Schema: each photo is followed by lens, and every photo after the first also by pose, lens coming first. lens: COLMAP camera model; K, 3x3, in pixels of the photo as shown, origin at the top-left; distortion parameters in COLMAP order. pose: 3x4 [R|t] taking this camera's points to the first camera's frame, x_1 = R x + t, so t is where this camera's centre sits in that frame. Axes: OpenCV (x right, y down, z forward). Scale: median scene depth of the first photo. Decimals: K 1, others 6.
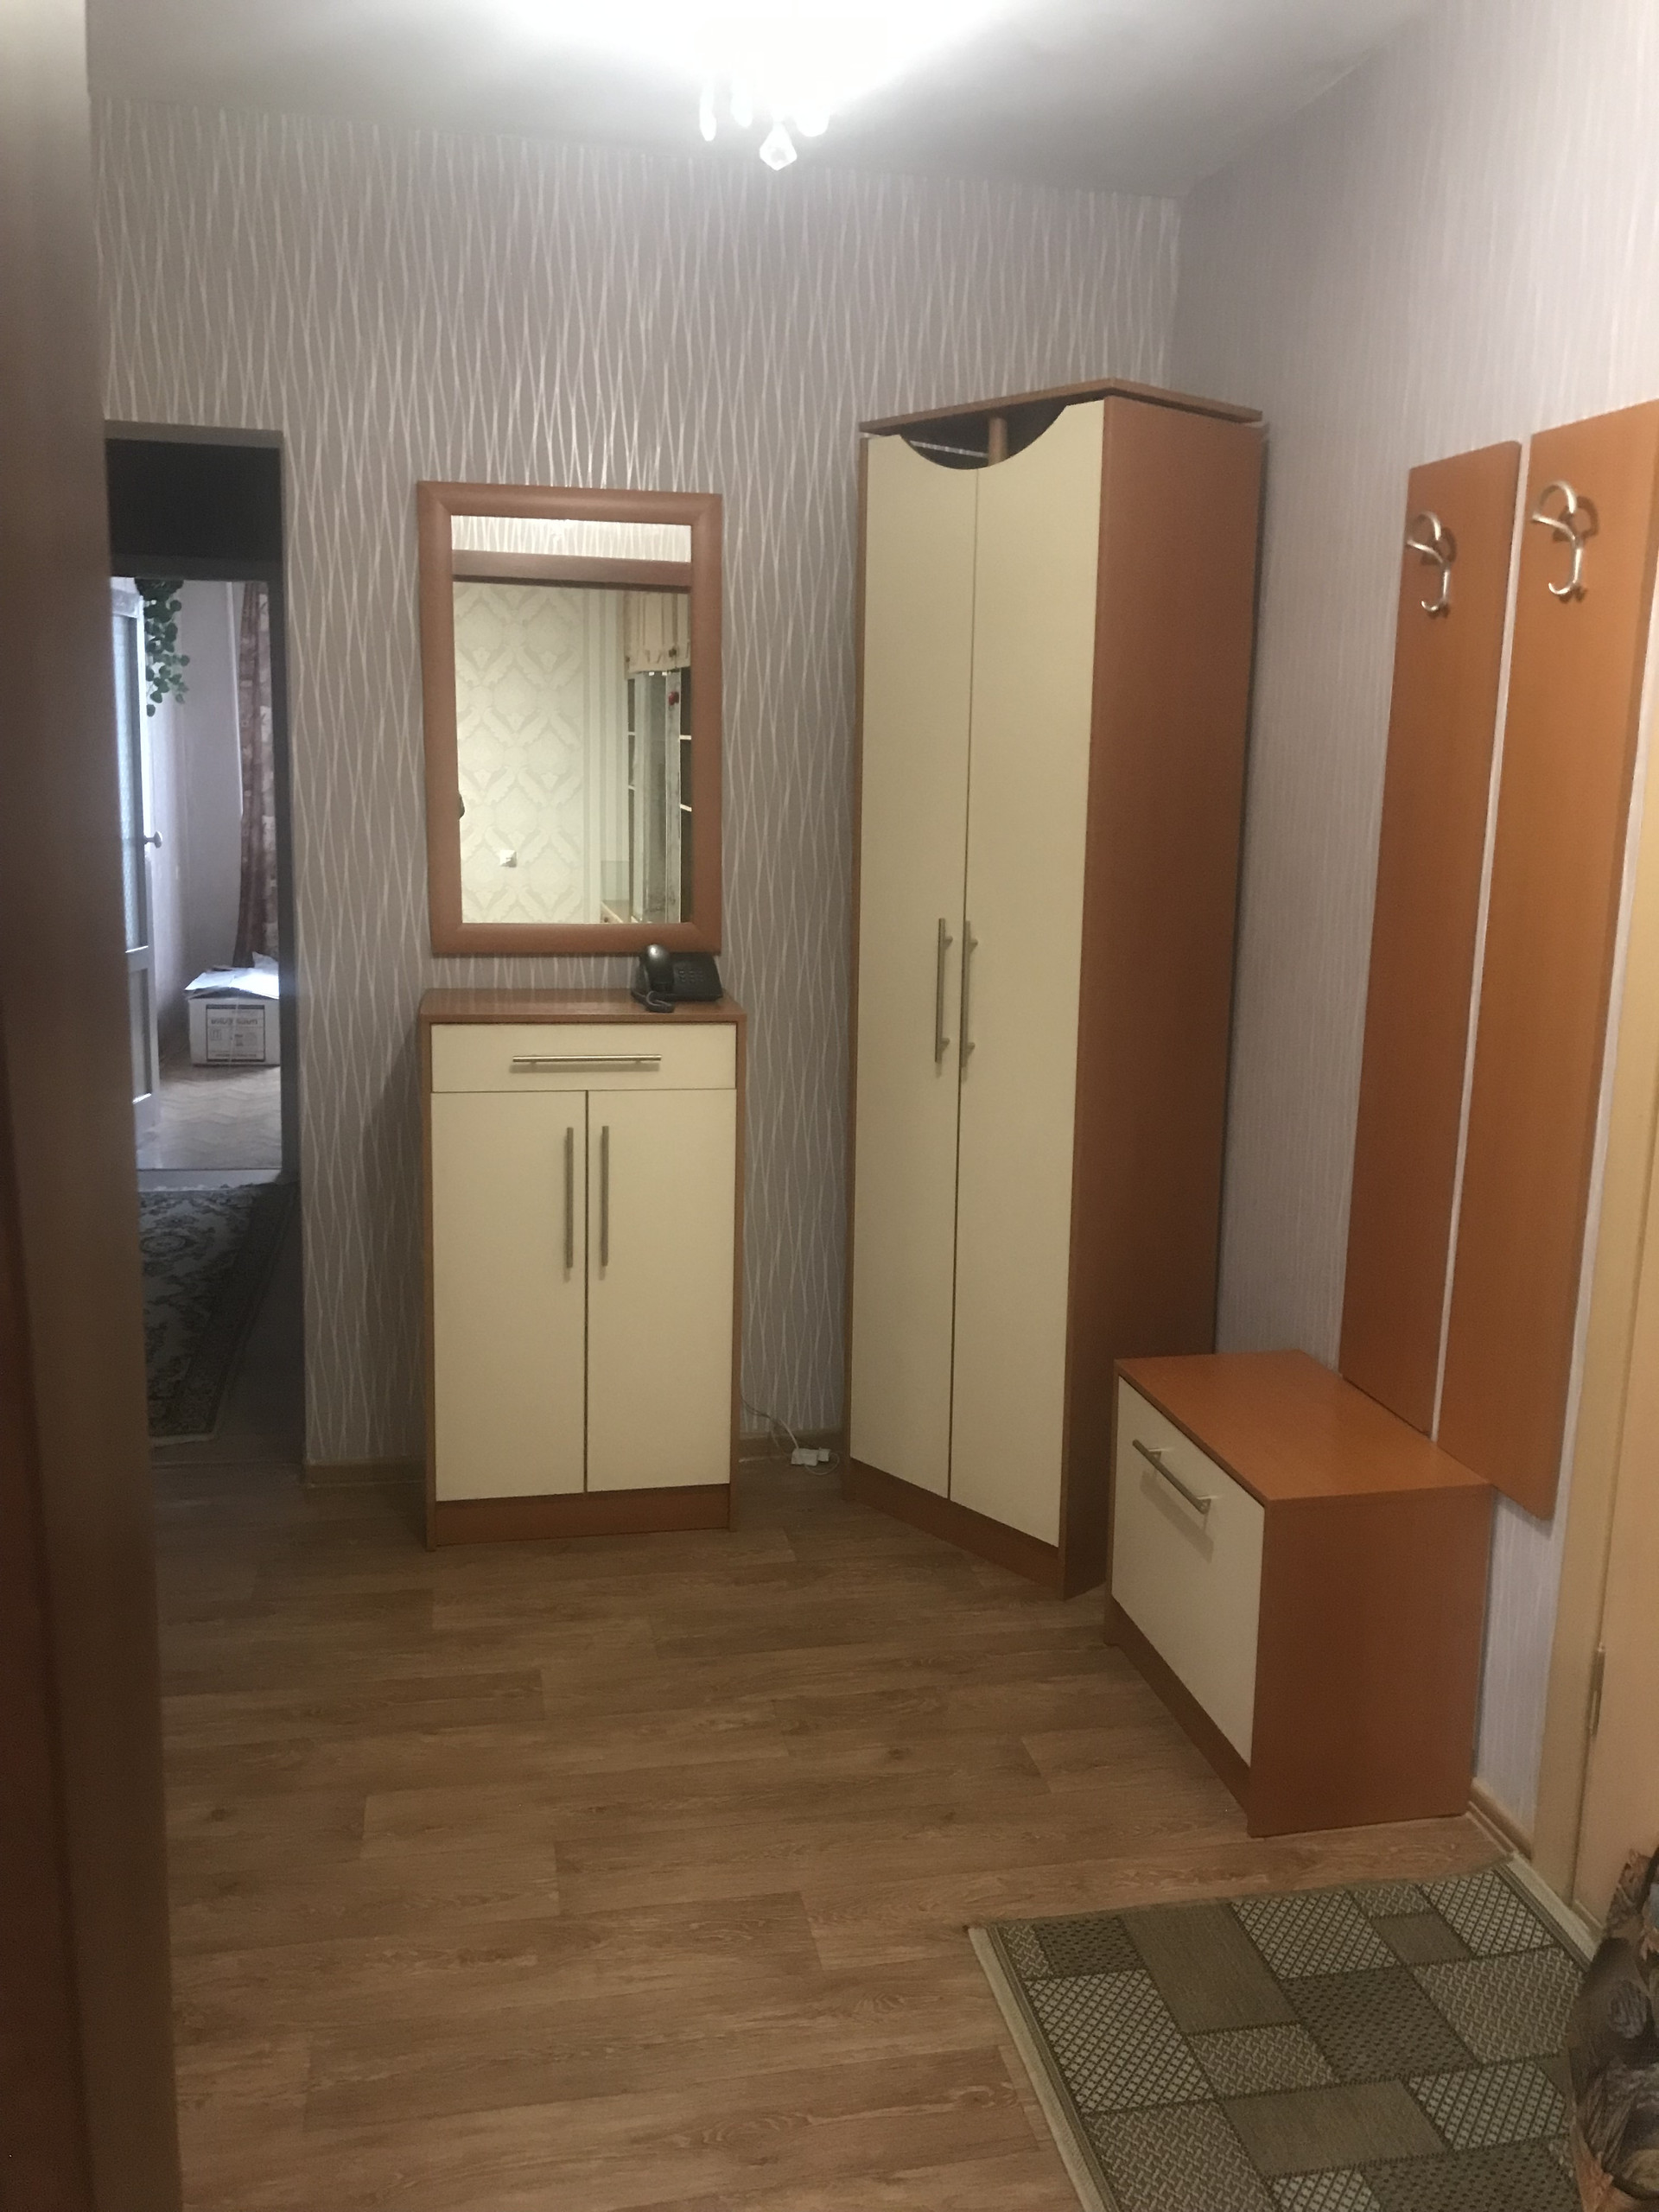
lens RADIAL K [[1763.7, 0, 837.7], [0, 1763.7, 1096.7], [0, 0, 1]] dist [-0.003997, 0.002792]
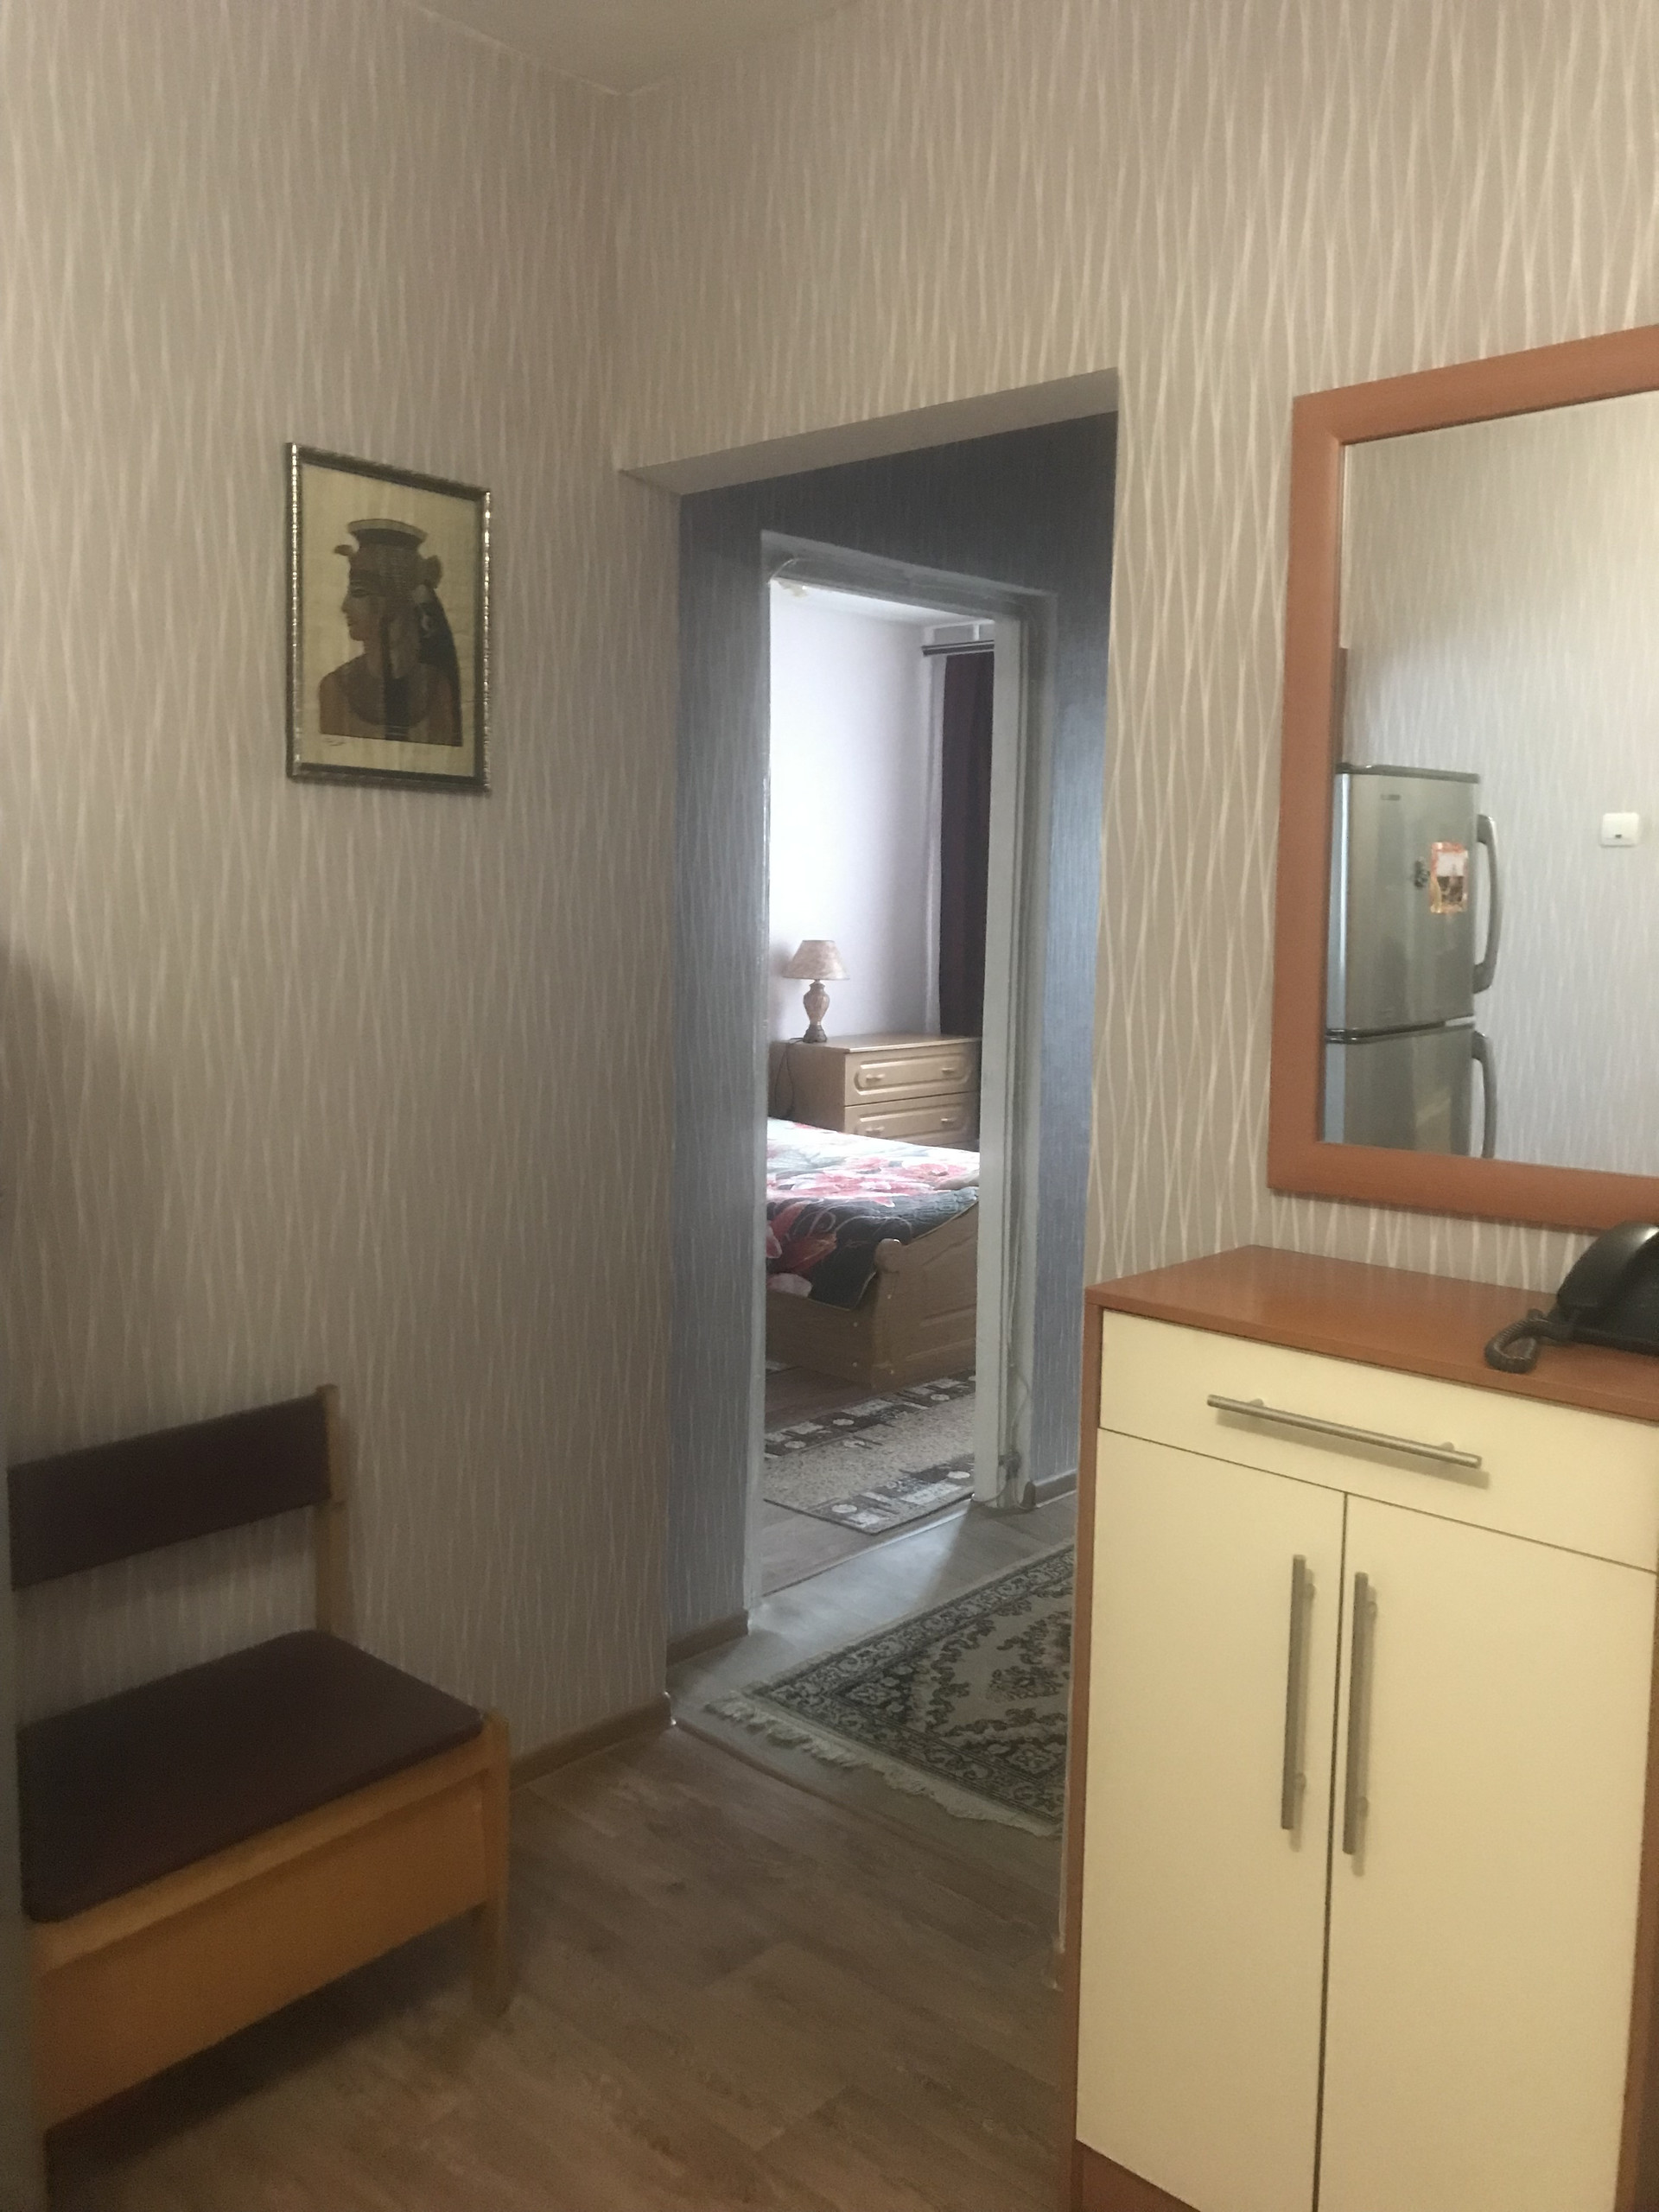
lens RADIAL K [[1763.7, 0, 837.7], [0, 1763.7, 1096.7], [0, 0, 1]] dist [-0.003997, 0.002792]
pose [[0.617998, 0.072634, -0.782817, 0.148134], [-0.159032, 0.986688, -0.033999, -0.072300], [0.769927, 0.145504, 0.621322, 0.547645]]
